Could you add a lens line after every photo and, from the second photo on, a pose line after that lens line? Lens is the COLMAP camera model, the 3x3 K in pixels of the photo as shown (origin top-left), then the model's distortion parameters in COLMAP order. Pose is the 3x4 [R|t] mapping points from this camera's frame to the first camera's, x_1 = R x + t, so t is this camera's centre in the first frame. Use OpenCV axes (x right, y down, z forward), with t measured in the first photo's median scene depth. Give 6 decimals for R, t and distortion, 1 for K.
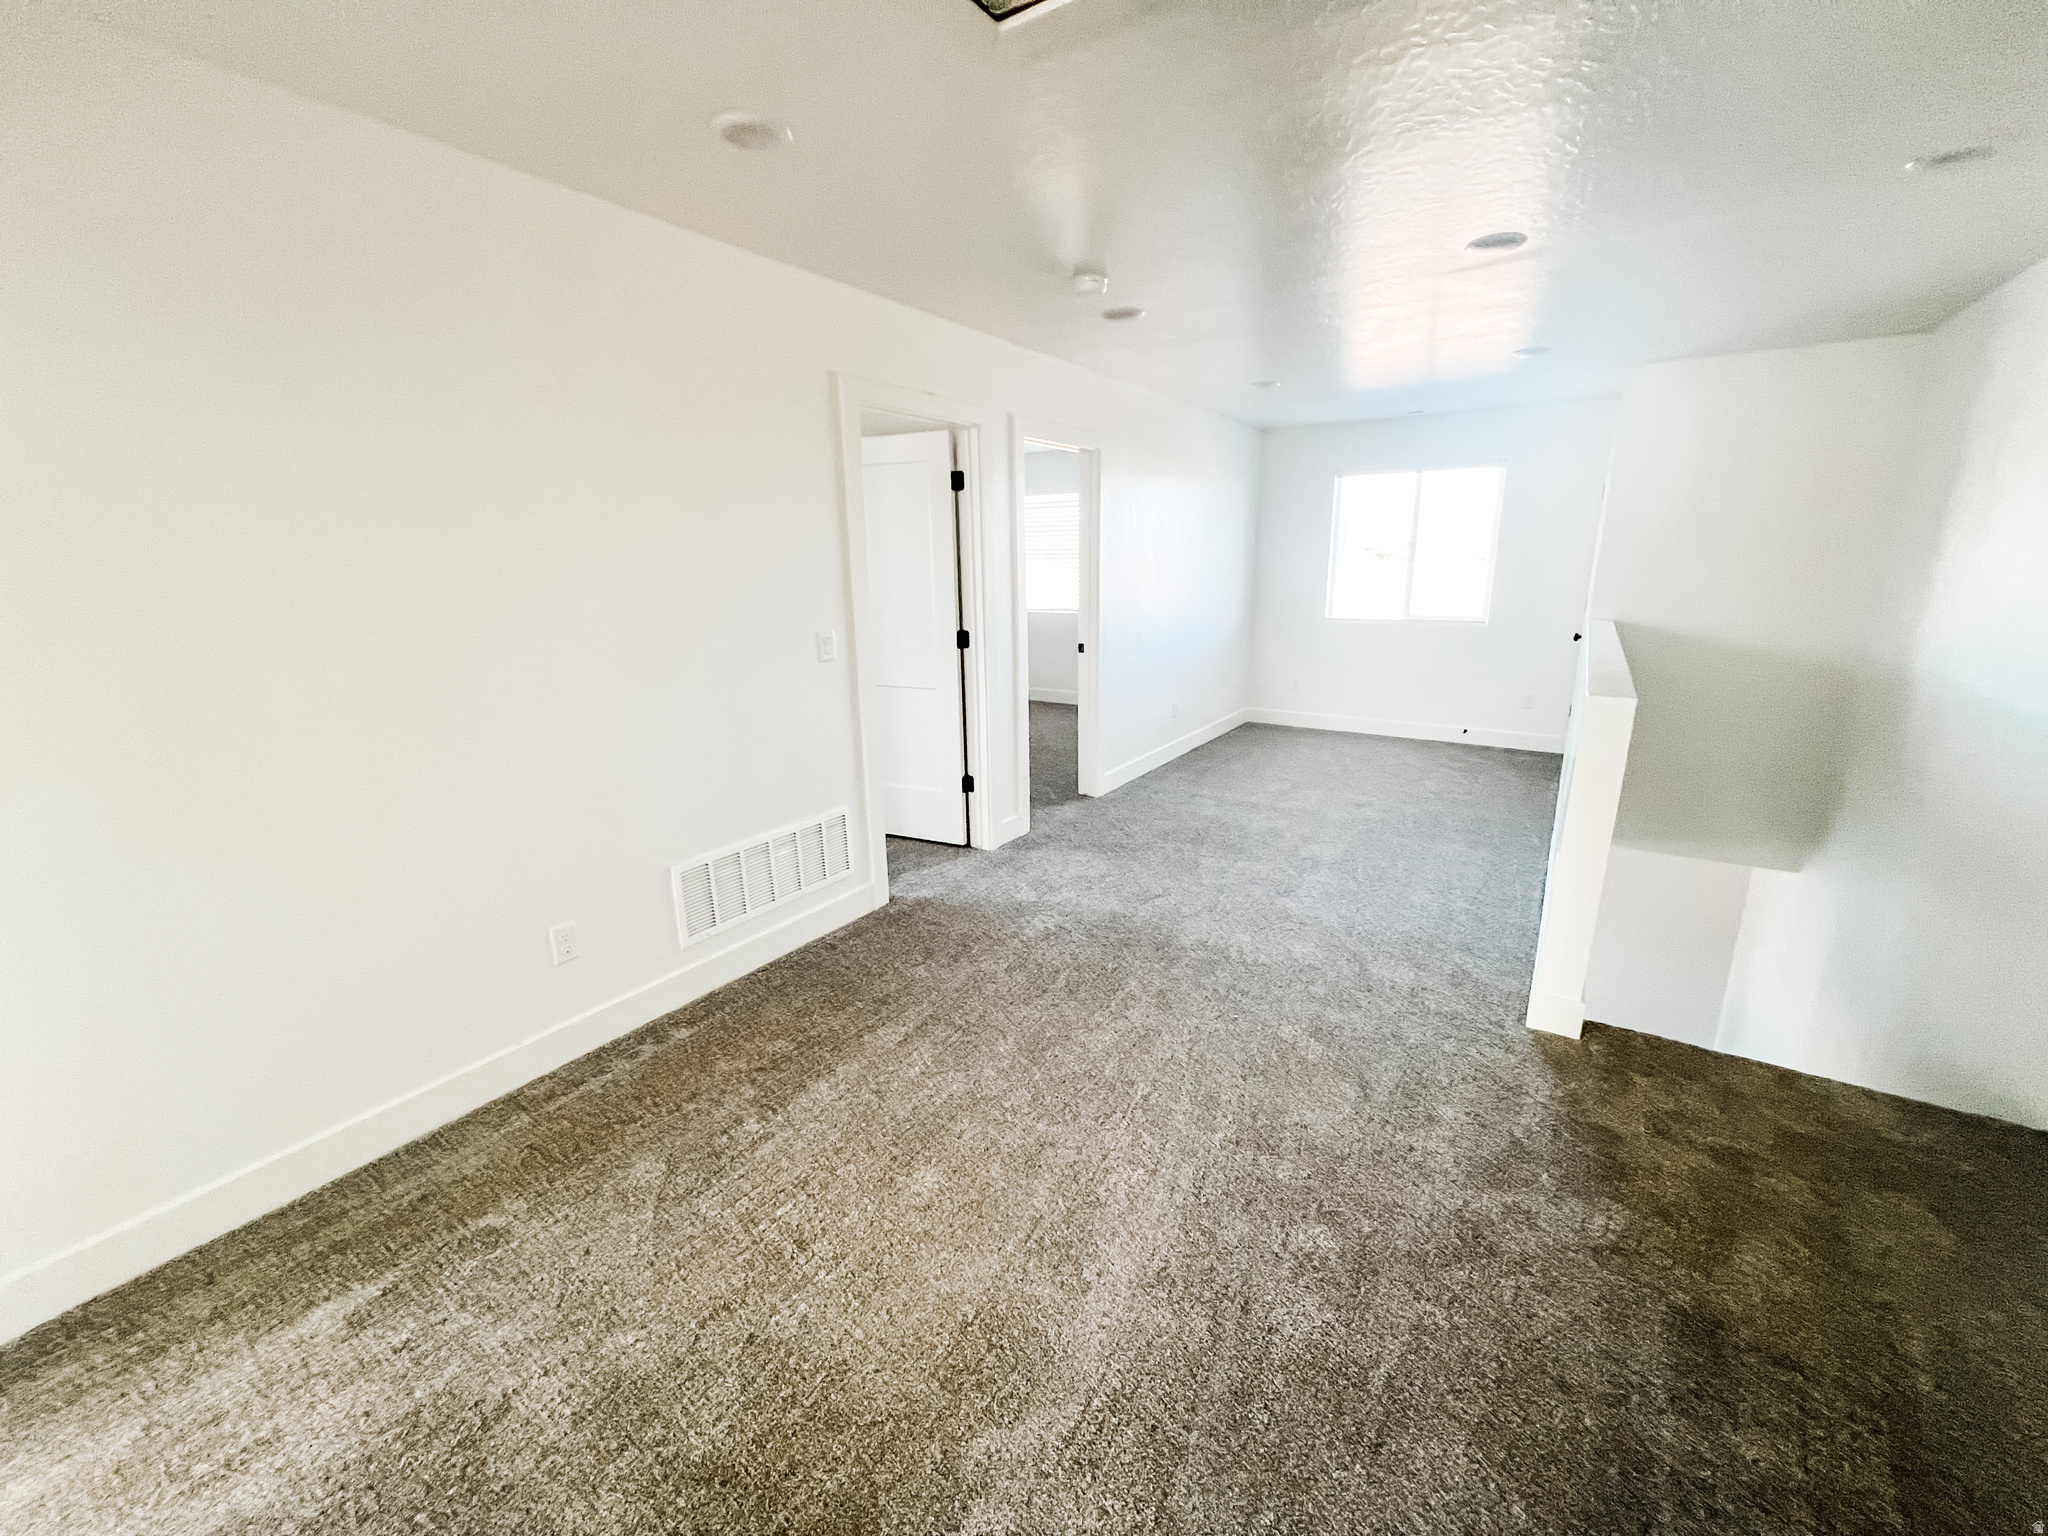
lens RADIAL K [[825.8, 0, 1023.4], [0, 825.8, 764.0], [0, 0, 1]] dist [0.001359, 0.000180]
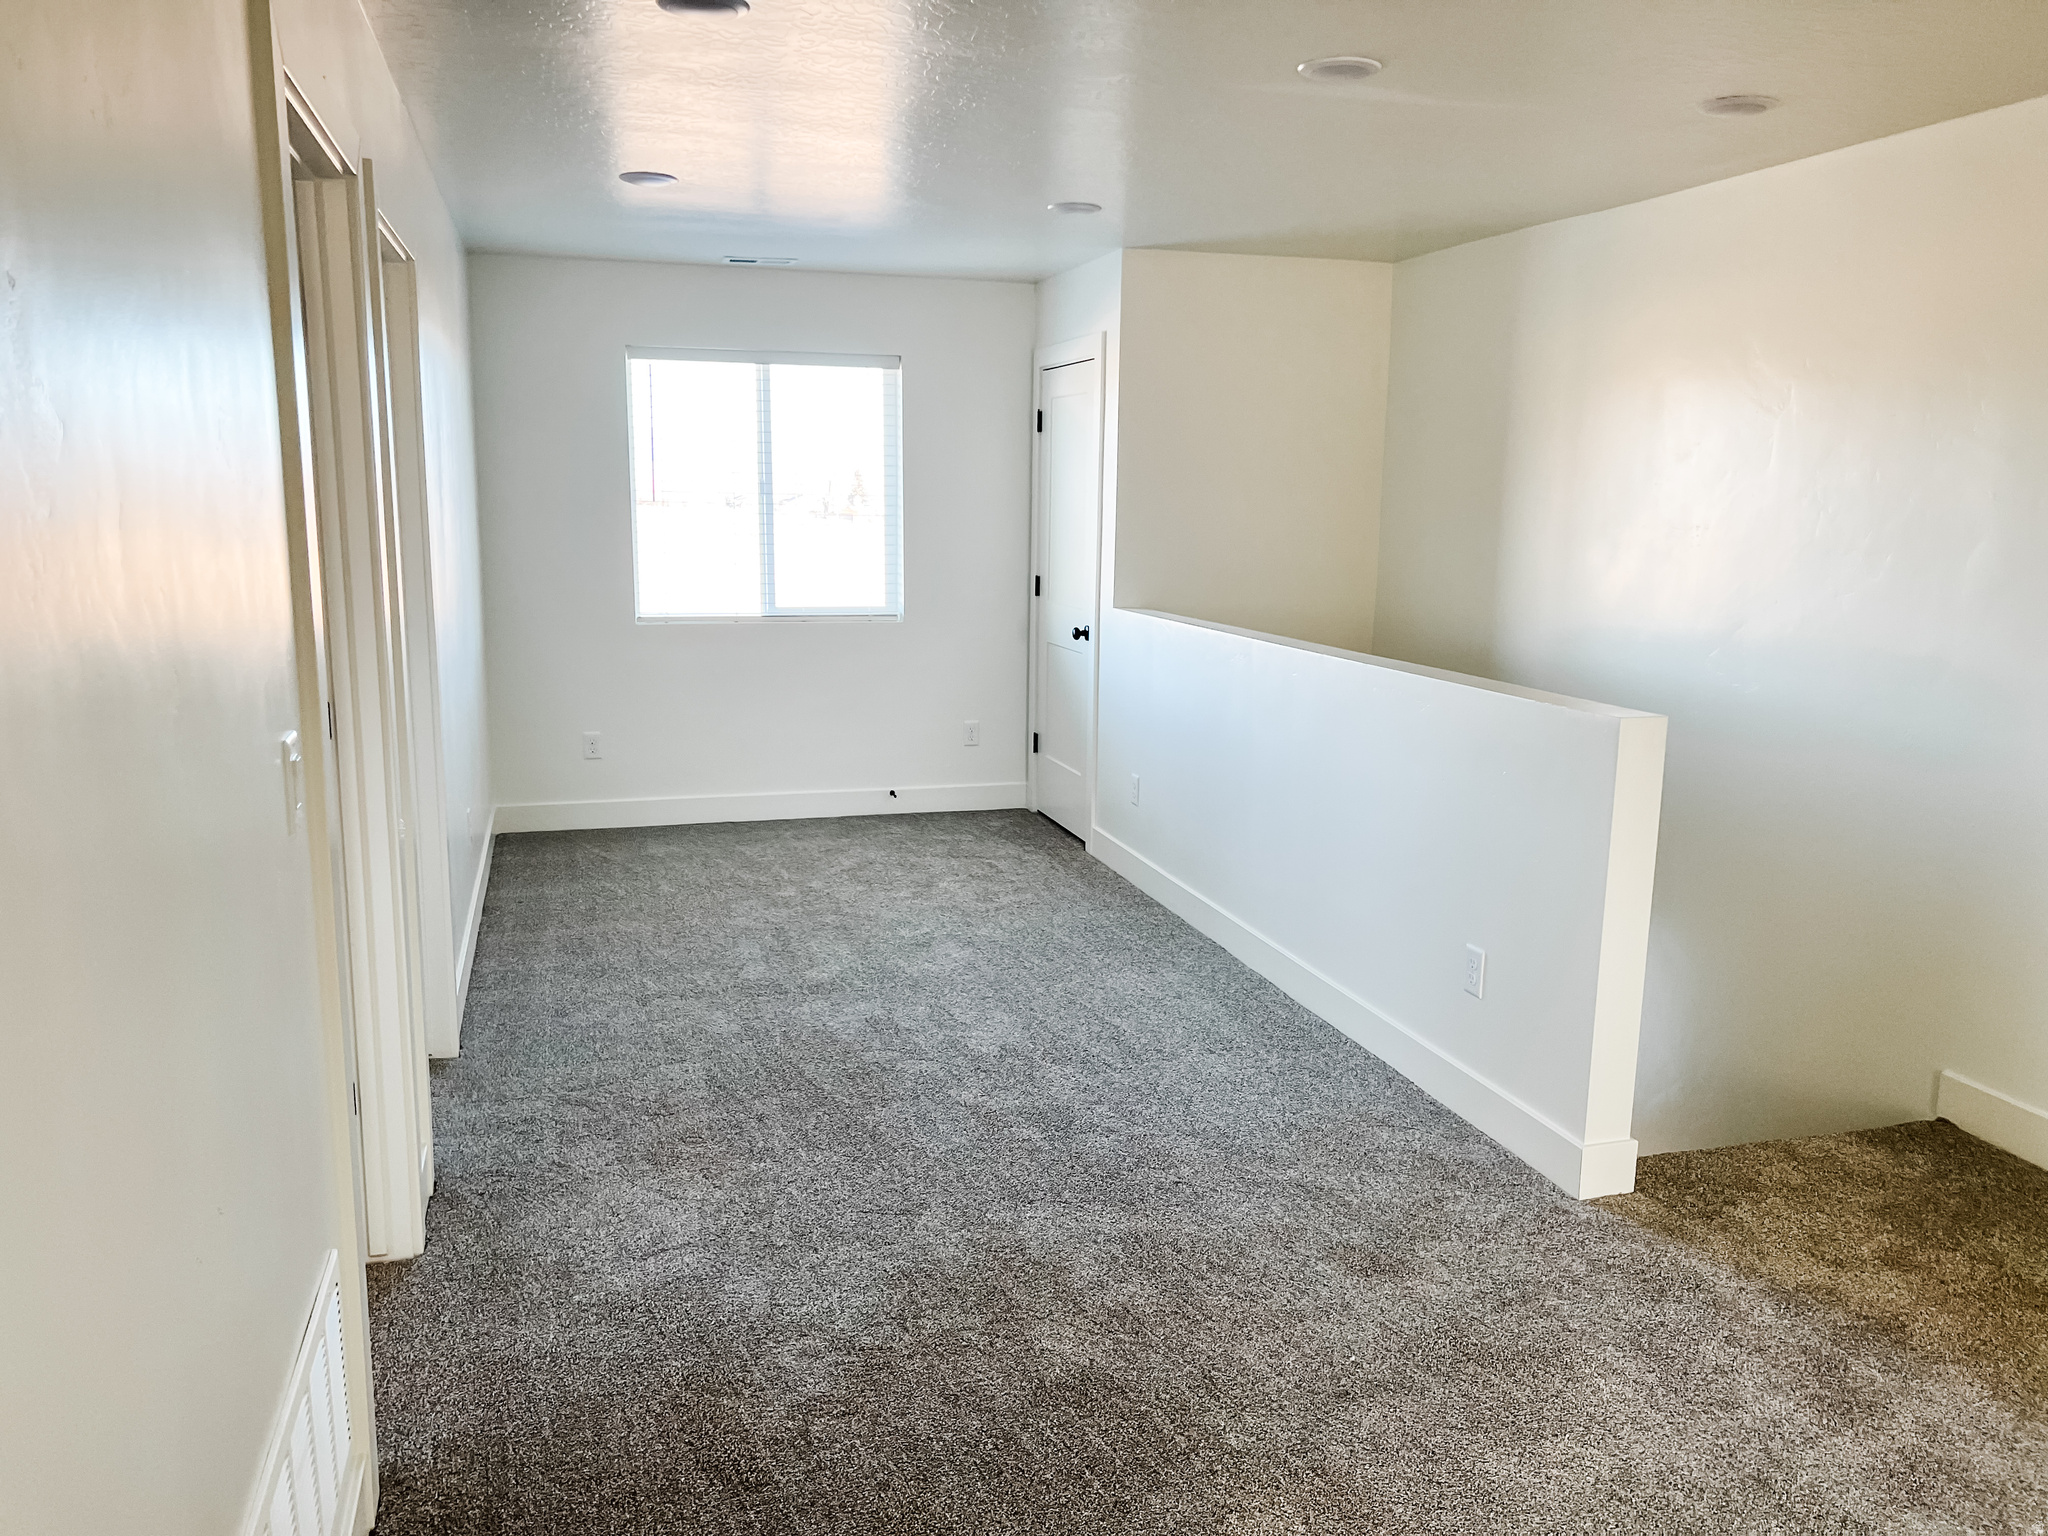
lens RADIAL K [[1528.4, 0, 1045.1], [0, 1528.4, 750.4], [0, 0, 1]] dist [0.052729, -0.062302]
pose [[0.628850, -0.107860, 0.770009, -0.355292], [0.168173, 0.985757, 0.000738, -0.072682], [-0.759122, 0.129031, 0.638032, 0.268286]]
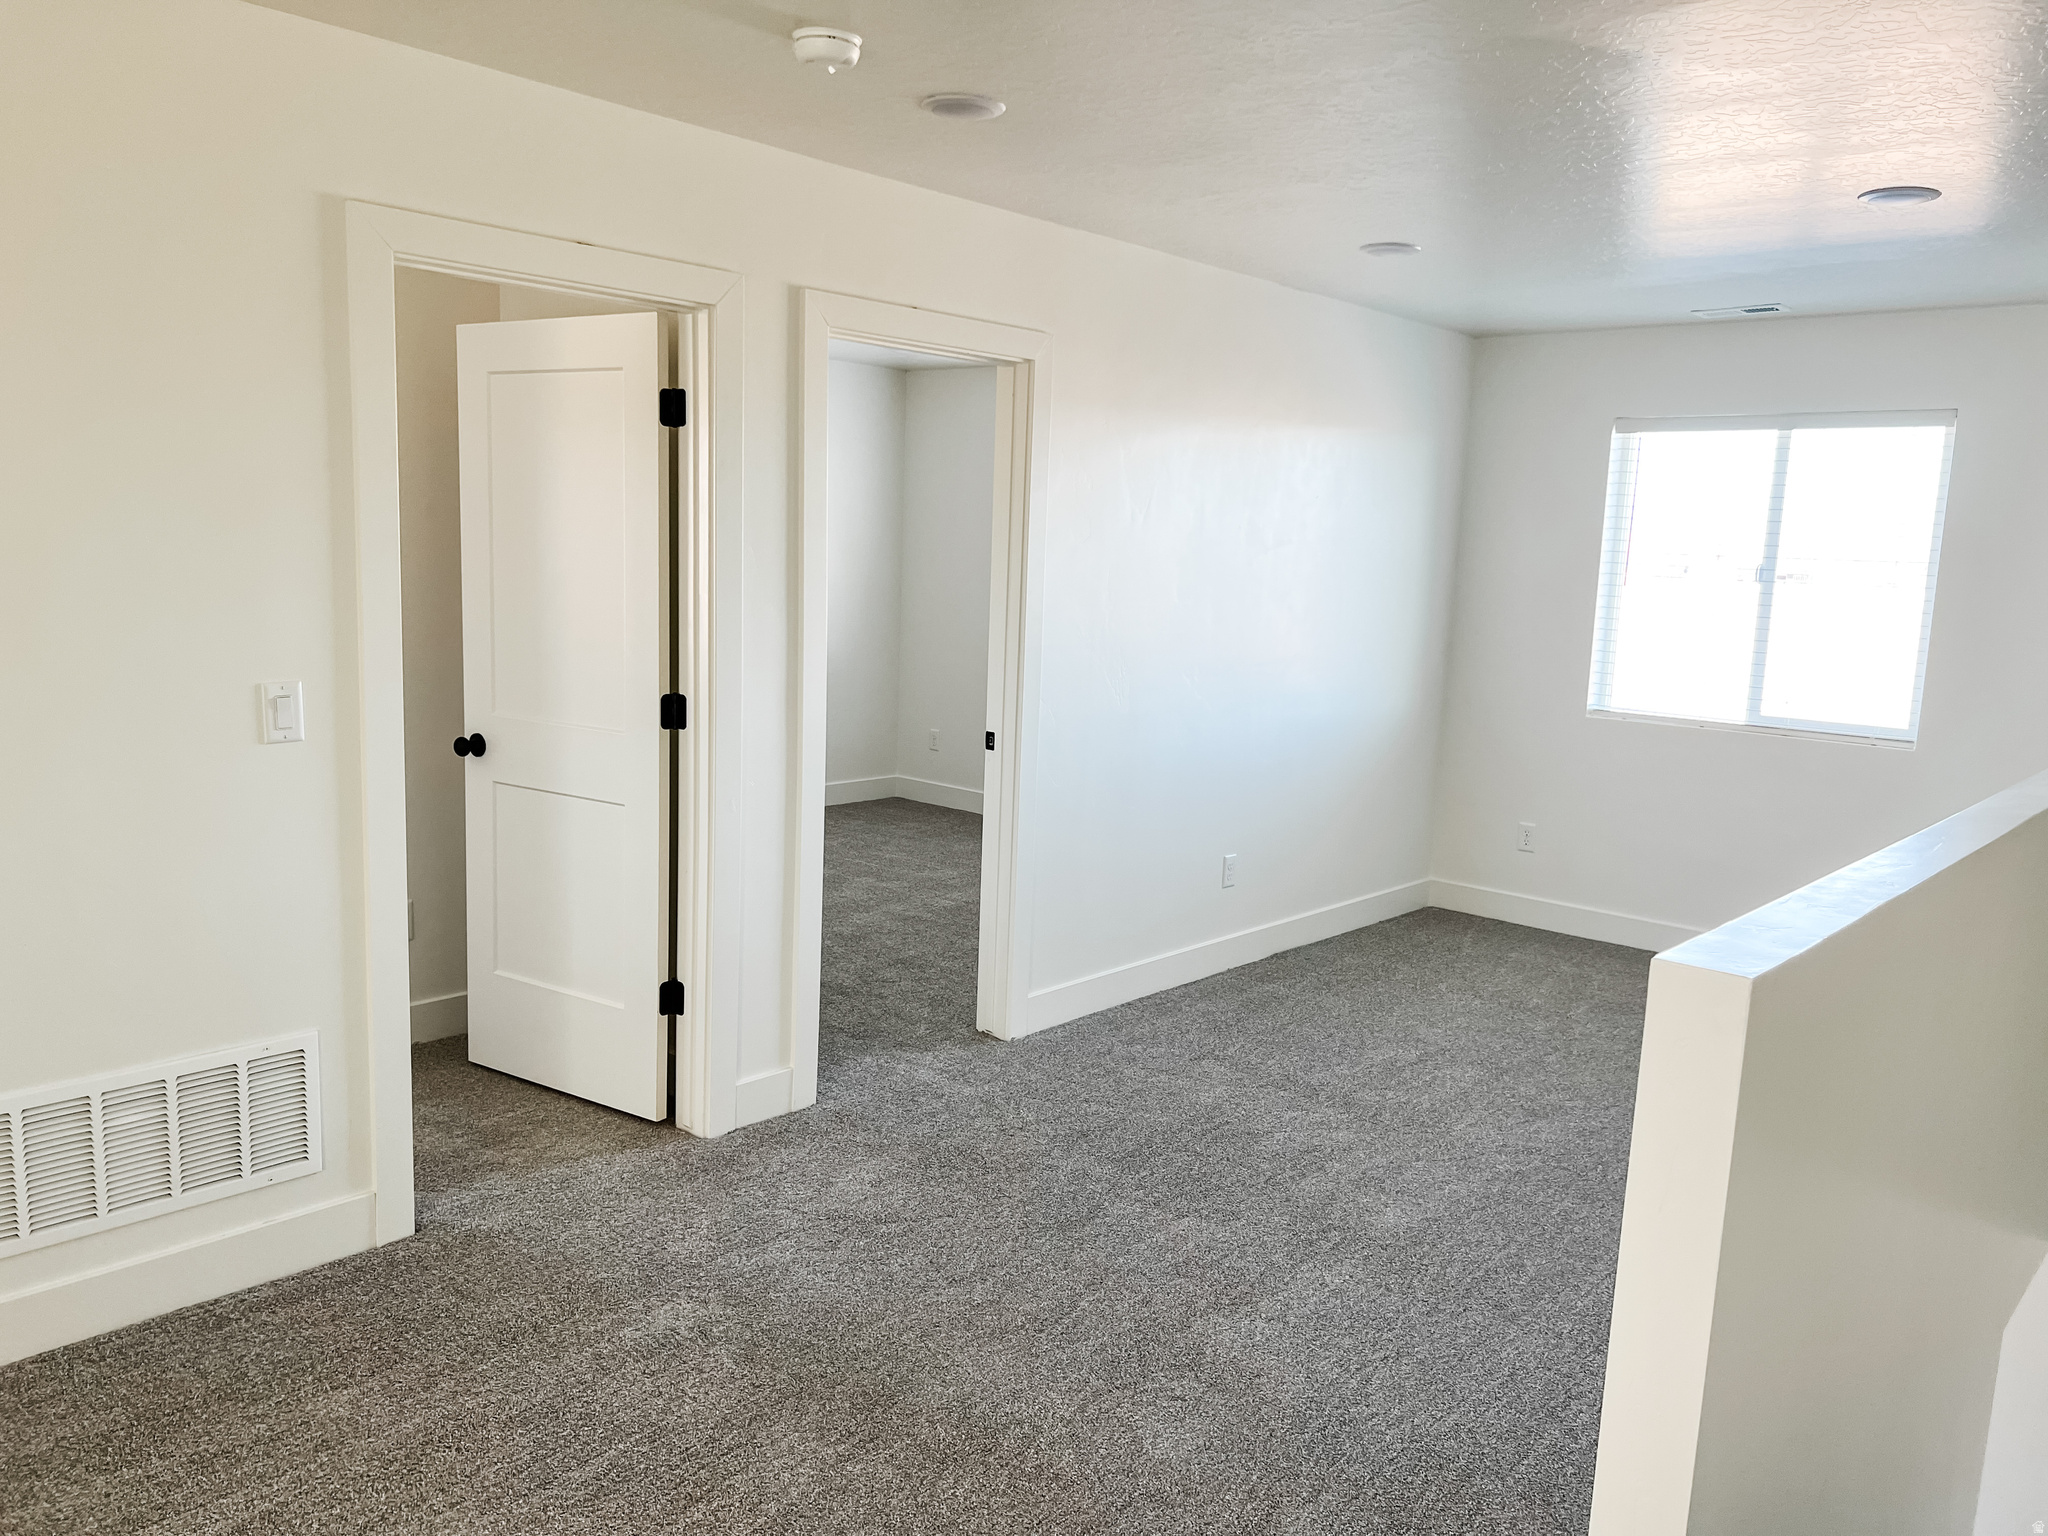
lens RADIAL K [[1528.4, 0, 1044.7], [0, 1528.4, 779.0], [0, 0, 1]] dist [0.052729, -0.062302]
pose [[0.989532, 0.072345, -0.124868, 0.241802], [-0.083811, 0.992485, -0.089153, -0.039979], [0.117480, 0.098685, 0.988160, 0.088138]]
